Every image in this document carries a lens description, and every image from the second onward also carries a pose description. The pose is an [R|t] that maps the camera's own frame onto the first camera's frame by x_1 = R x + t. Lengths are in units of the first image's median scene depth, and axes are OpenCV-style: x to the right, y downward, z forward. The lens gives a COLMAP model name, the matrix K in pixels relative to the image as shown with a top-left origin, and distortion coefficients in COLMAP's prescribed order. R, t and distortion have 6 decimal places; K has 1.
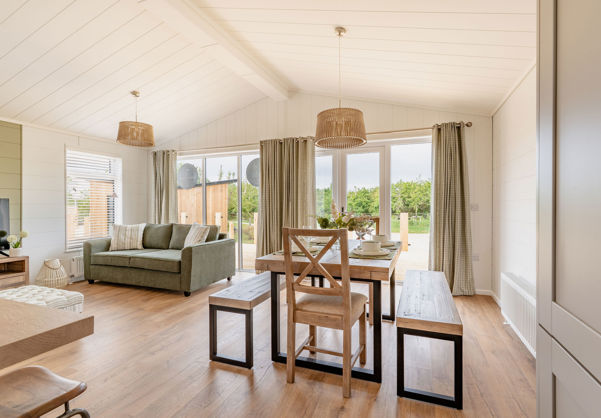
lens RADIAL K [[298.0, 0, 304.2], [0, 298.0, 207.2], [0, 0, 1]] dist [0.000822, 0.000590]
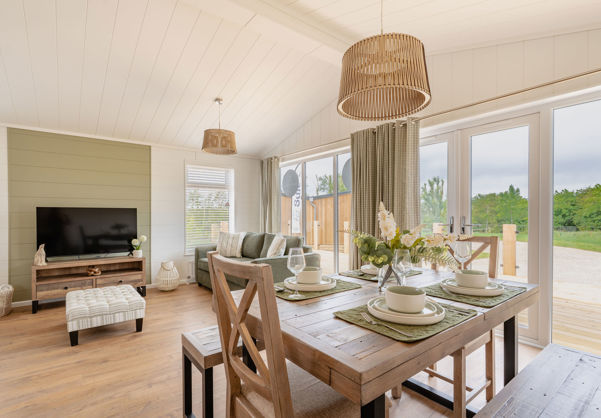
lens RADIAL K [[298.0, 0, 302.3], [0, 298.0, 219.2], [0, 0, 1]] dist [0.000822, 0.000590]
pose [[0.860984, 0.011945, -0.508493, 0.160123], [-0.004476, 0.999863, 0.015910, -0.005914], [0.508613, -0.011422, 0.860919, 0.252280]]
